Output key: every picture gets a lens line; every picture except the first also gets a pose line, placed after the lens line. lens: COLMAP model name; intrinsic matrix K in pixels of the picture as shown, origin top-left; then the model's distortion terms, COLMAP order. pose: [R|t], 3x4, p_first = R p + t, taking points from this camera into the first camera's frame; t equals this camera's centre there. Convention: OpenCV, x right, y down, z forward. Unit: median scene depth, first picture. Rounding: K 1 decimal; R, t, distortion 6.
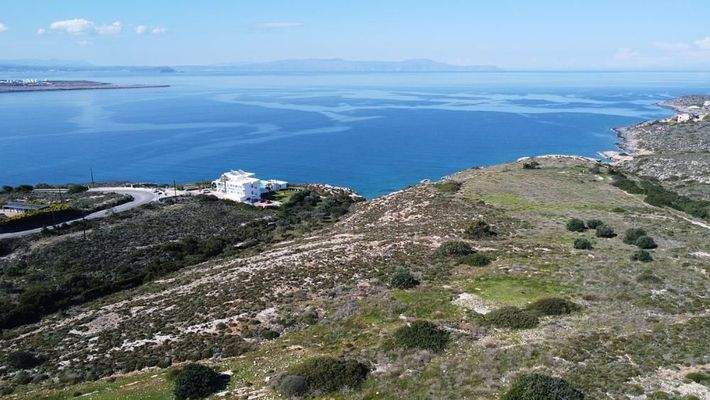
lens RADIAL K [[535.2, 0, 358.7], [0, 535.2, 203.6], [0, 0, 1]] dist [0.004570, -0.007019]
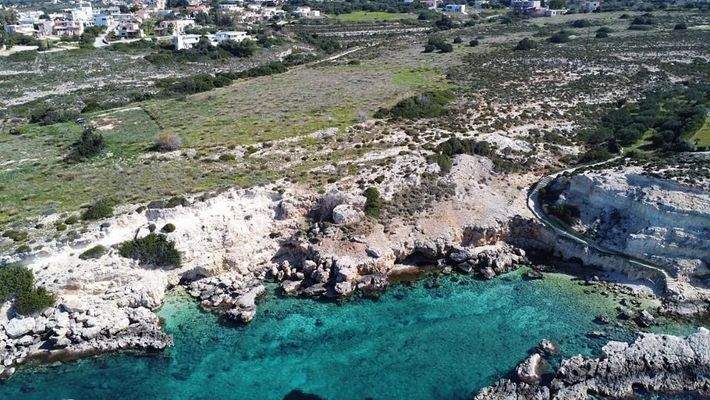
lens RADIAL K [[535.2, 0, 358.7], [0, 535.2, 203.6], [0, 0, 1]] dist [0.004570, -0.007019]
pose [[-0.872769, -0.173834, 0.456132, -0.118920], [0.130322, 0.817542, 0.560929, -0.472792], [-0.470416, 0.549005, -0.690871, 2.421716]]
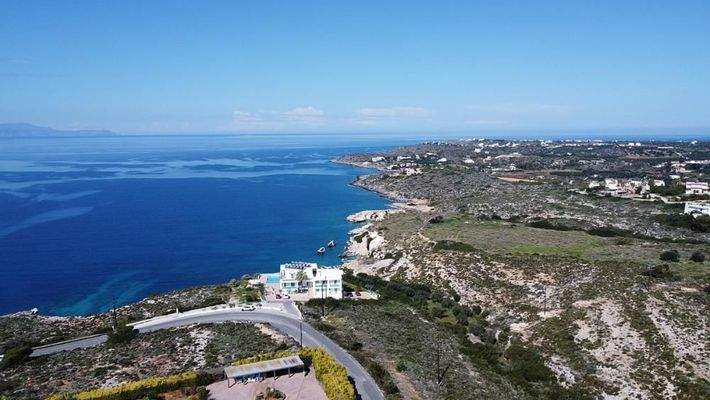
lens RADIAL K [[535.2, 0, 358.7], [0, 535.2, 203.6], [0, 0, 1]] dist [0.004570, -0.007019]
pose [[0.778115, -0.091545, 0.621415, -0.941943], [0.163487, 0.984741, -0.059644, -0.128360], [-0.606473, 0.148003, 0.781208, 0.469117]]
